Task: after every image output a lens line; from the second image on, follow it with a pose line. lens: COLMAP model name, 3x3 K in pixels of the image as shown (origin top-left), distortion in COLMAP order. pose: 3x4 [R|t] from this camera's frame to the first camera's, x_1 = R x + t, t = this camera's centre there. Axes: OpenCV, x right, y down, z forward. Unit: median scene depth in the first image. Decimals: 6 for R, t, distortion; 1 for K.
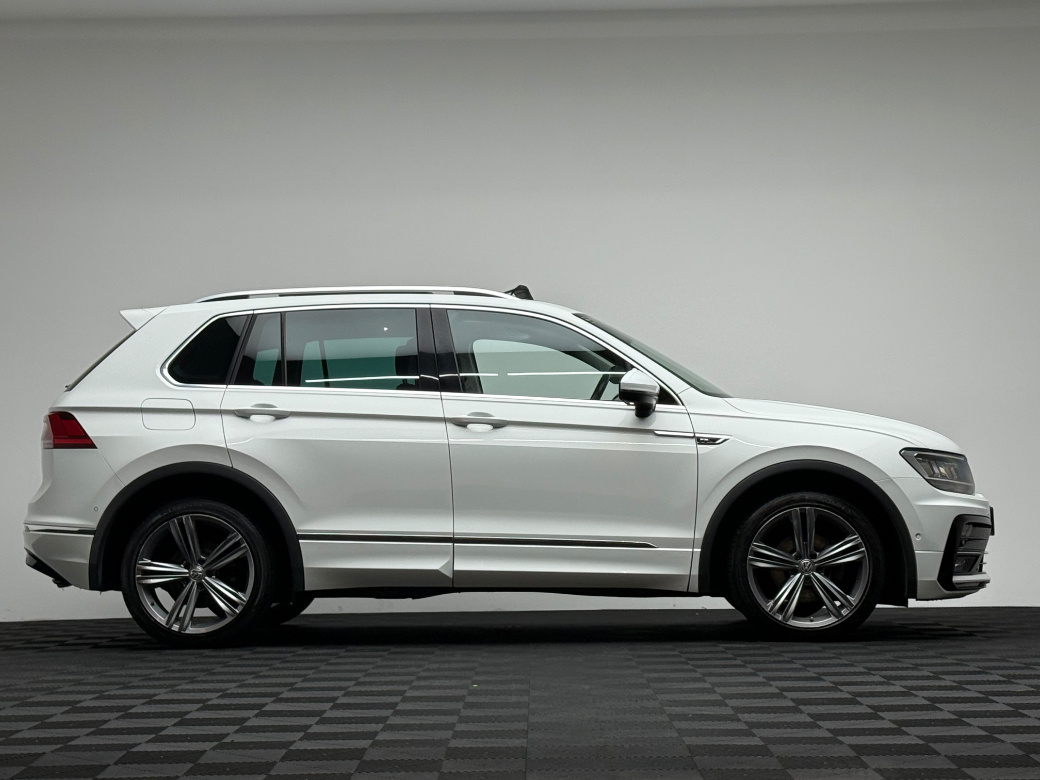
lens RADIAL K [[2089.3, 0, 520.0], [0, 2089.3, 390.0], [0, 0, 1]] dist [0.098880, -0.023162]
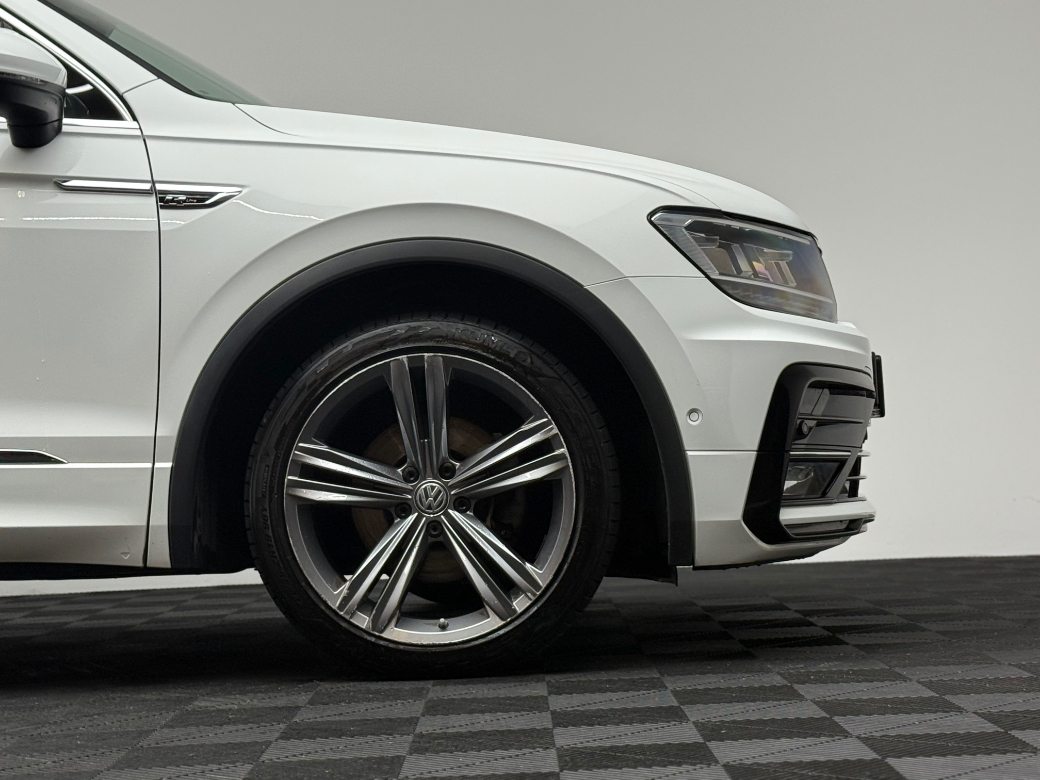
lens RADIAL K [[2190.0, 0, 520.0], [0, 2190.0, 390.0], [0, 0, 1]] dist [0.031057, 0.019020]
pose [[0.999078, -0.026469, 0.033803, 0.140062], [0.025400, 0.999176, 0.031662, 0.049716], [-0.034613, -0.030774, 0.998927, 0.565210]]
